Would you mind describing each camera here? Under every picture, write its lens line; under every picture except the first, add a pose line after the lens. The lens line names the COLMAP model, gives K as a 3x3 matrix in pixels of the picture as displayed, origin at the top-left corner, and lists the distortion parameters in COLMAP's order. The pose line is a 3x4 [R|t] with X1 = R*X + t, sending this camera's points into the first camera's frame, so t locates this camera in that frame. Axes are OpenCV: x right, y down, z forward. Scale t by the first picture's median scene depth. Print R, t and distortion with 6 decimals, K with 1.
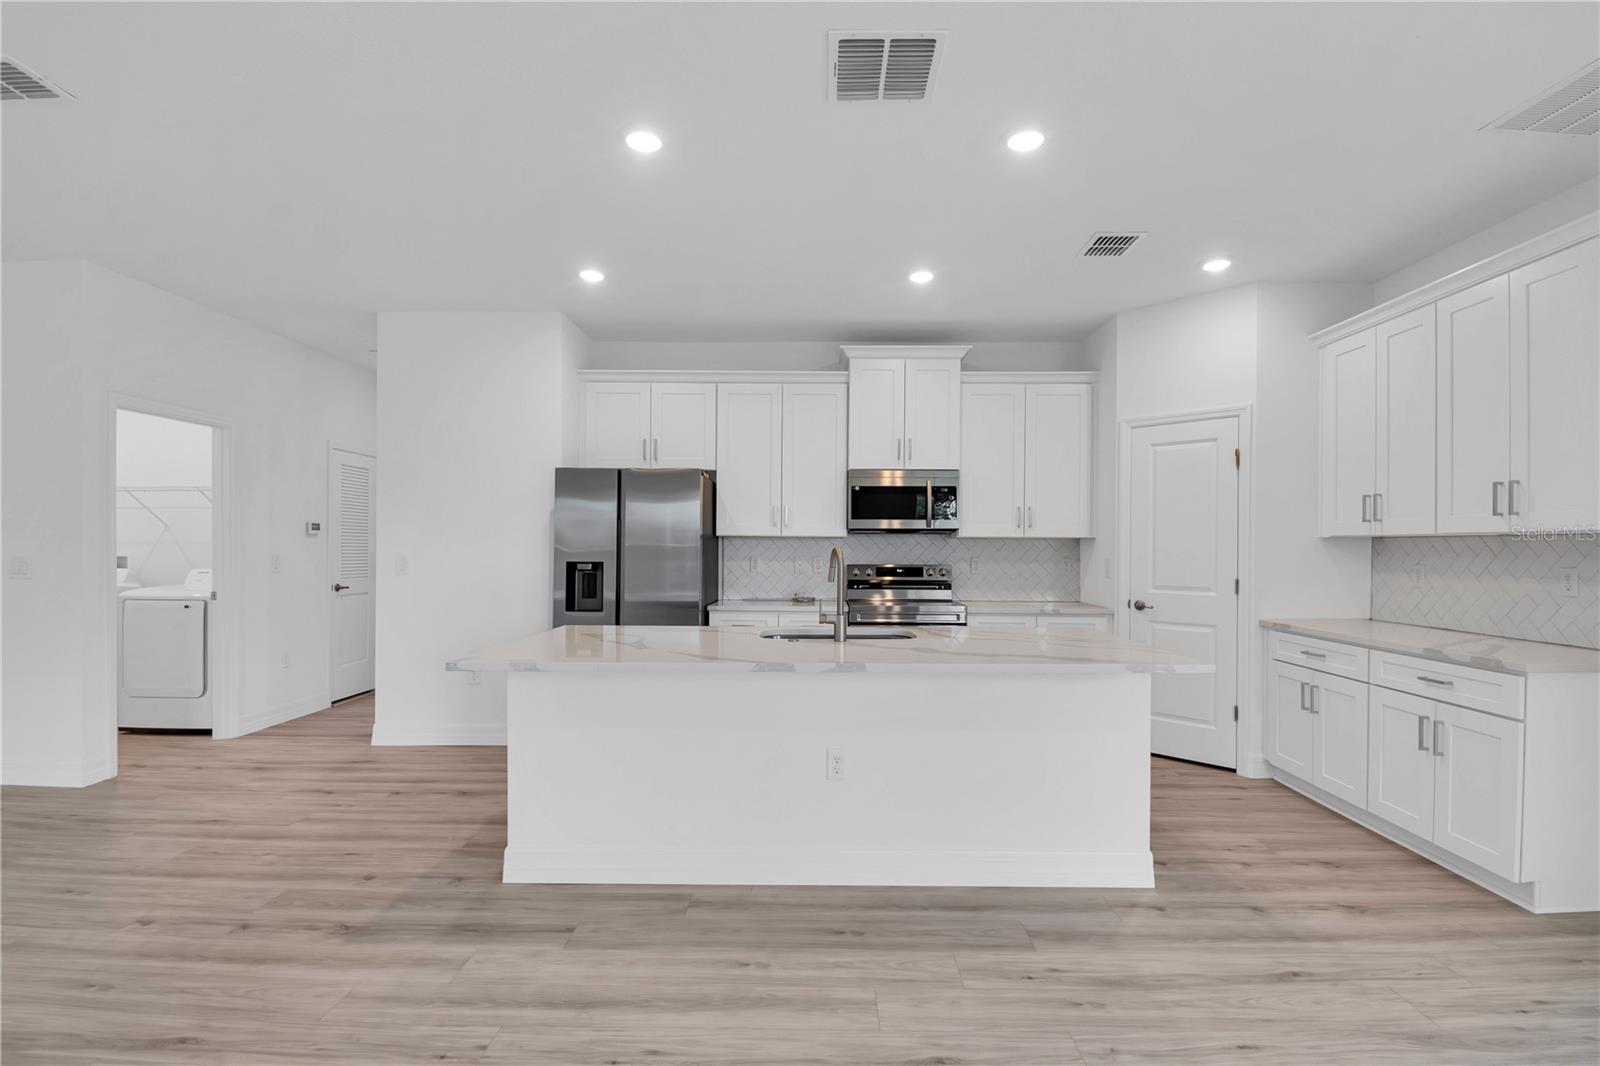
lens RADIAL K [[731.0, 0, 817.1], [0, 731.0, 546.8], [0, 0, 1]] dist [0.027620, -0.033523]
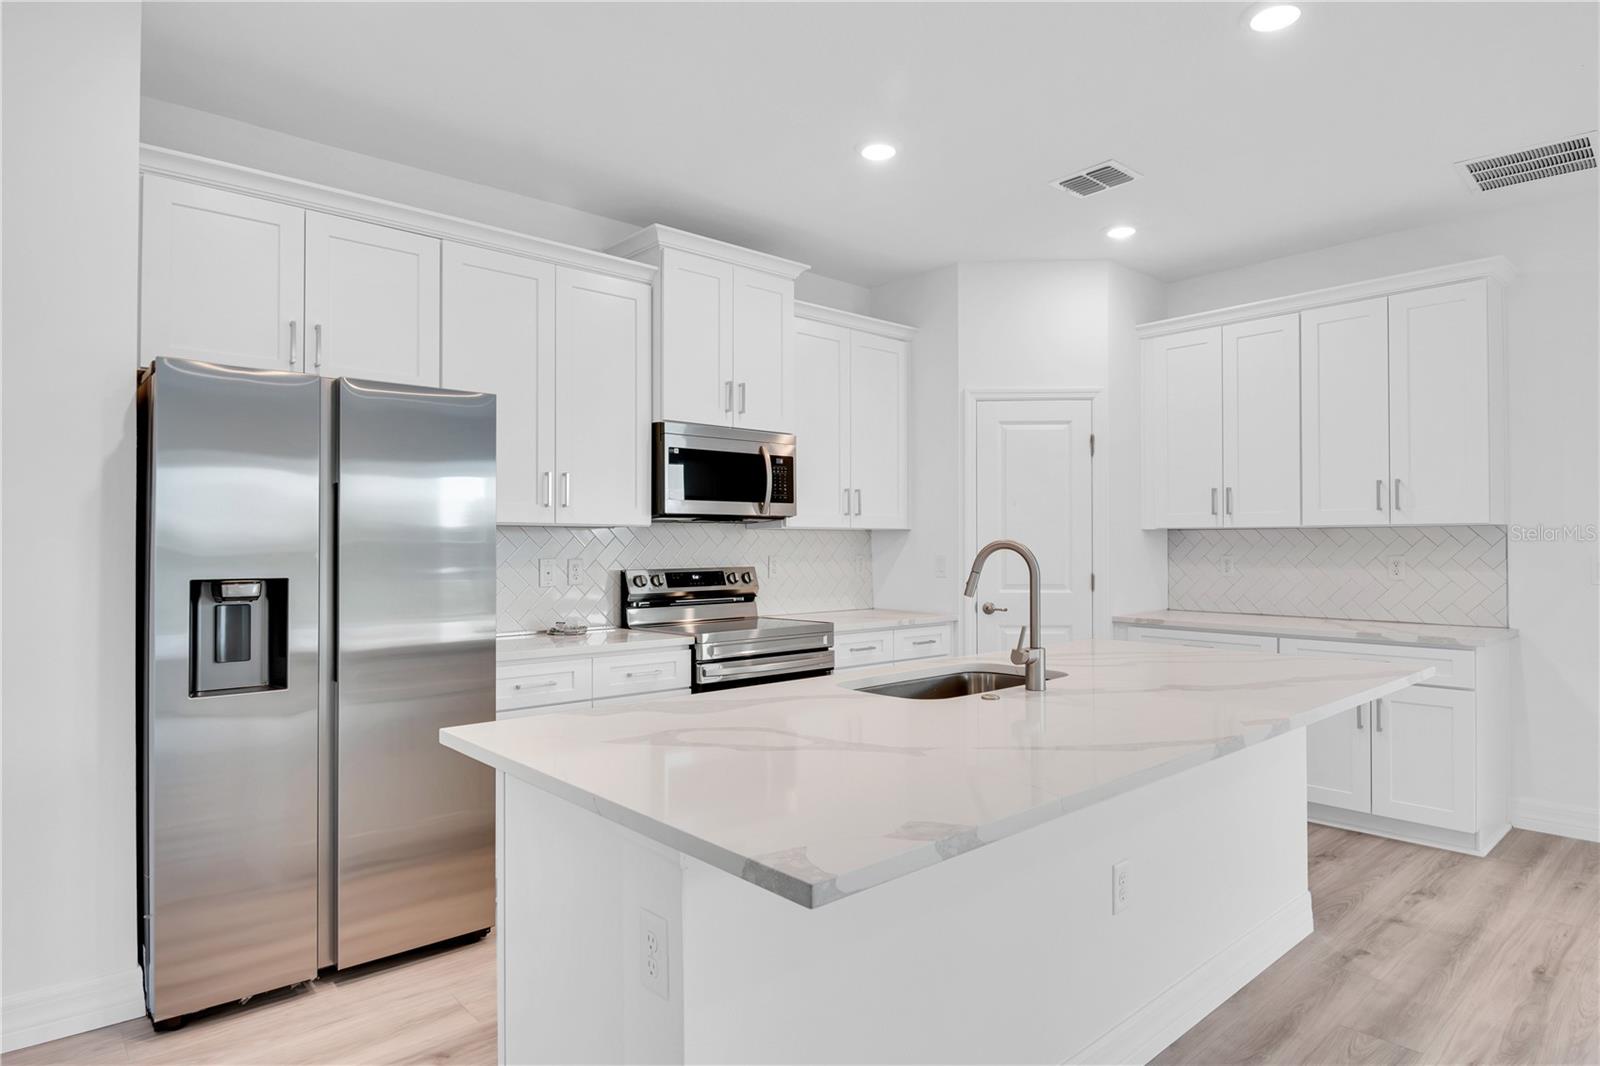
lens RADIAL K [[893.5, 0, 800.0], [0, 893.5, 533.0], [0, 0, 1]] dist [0.003623, -0.018129]
pose [[0.743132, 0.001788, 0.669143, -0.427112], [0.005825, 0.999941, -0.009141, -0.000049], [-0.669120, 0.010691, 0.743078, 0.379754]]
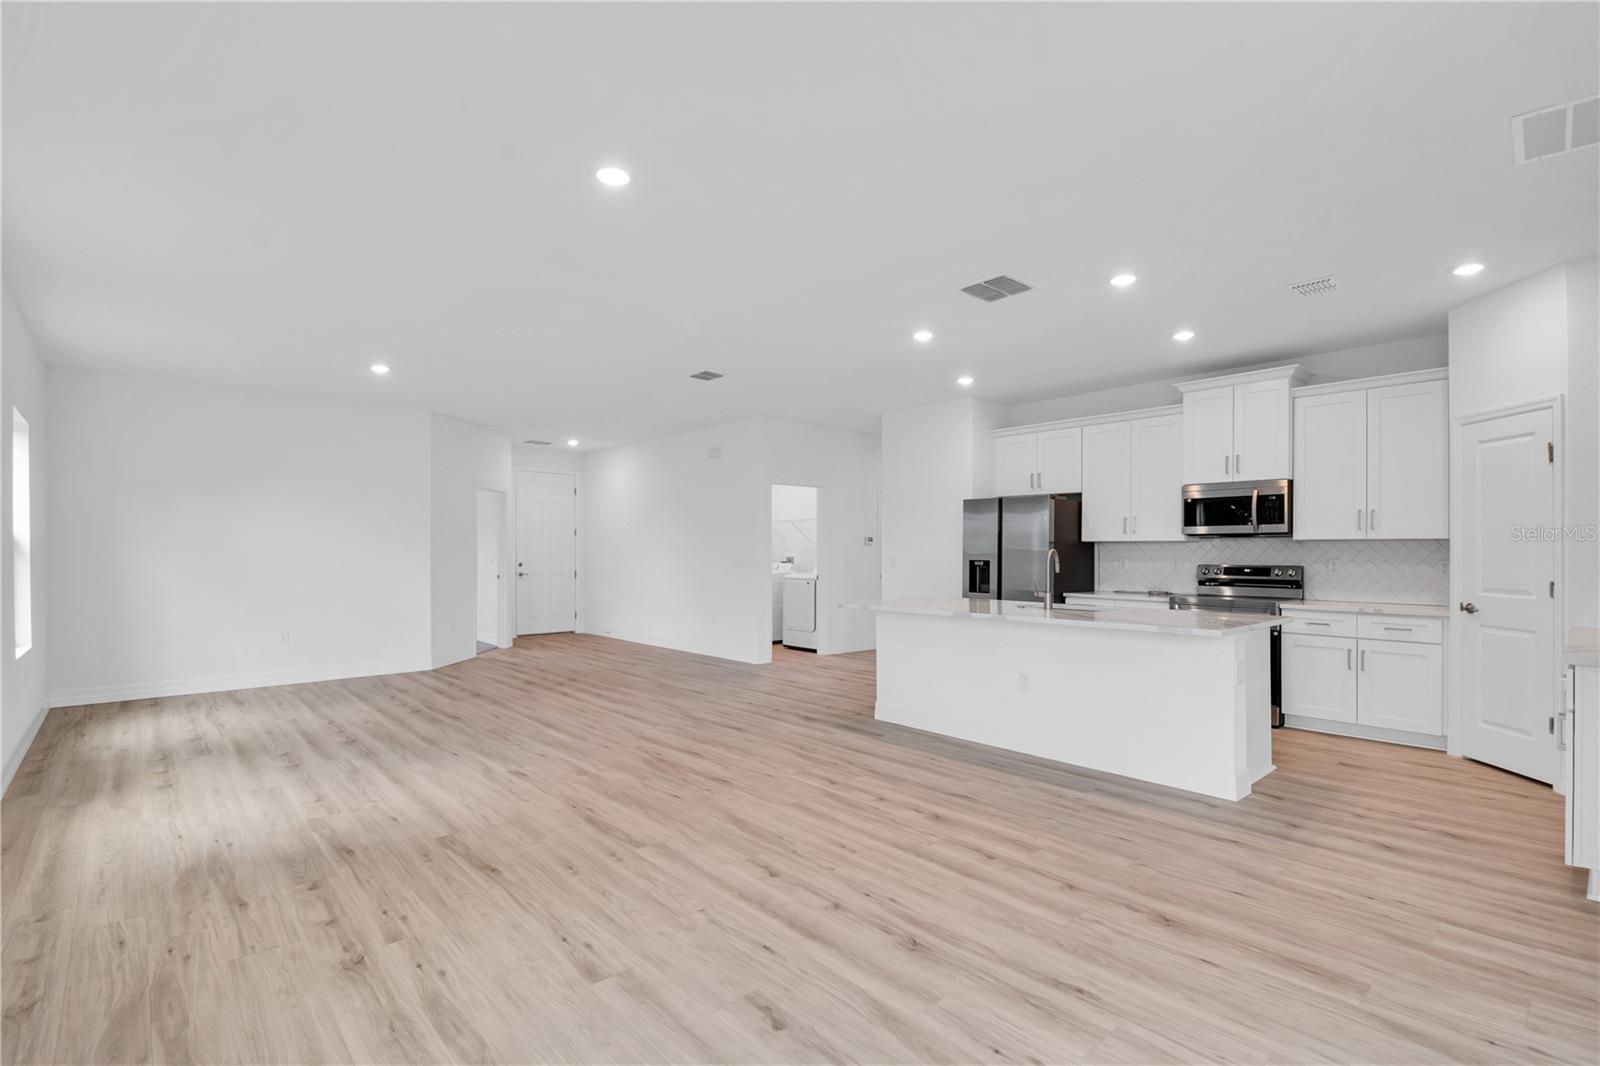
lens RADIAL K [[731.0, 0, 817.1], [0, 731.0, 546.8], [0, 0, 1]] dist [0.027620, -0.033523]
pose [[0.687162, -0.007628, -0.726465, 0.558542], [0.001411, 0.999957, -0.009165, 0.006660], [0.726503, 0.005273, 0.687143, -0.292459]]
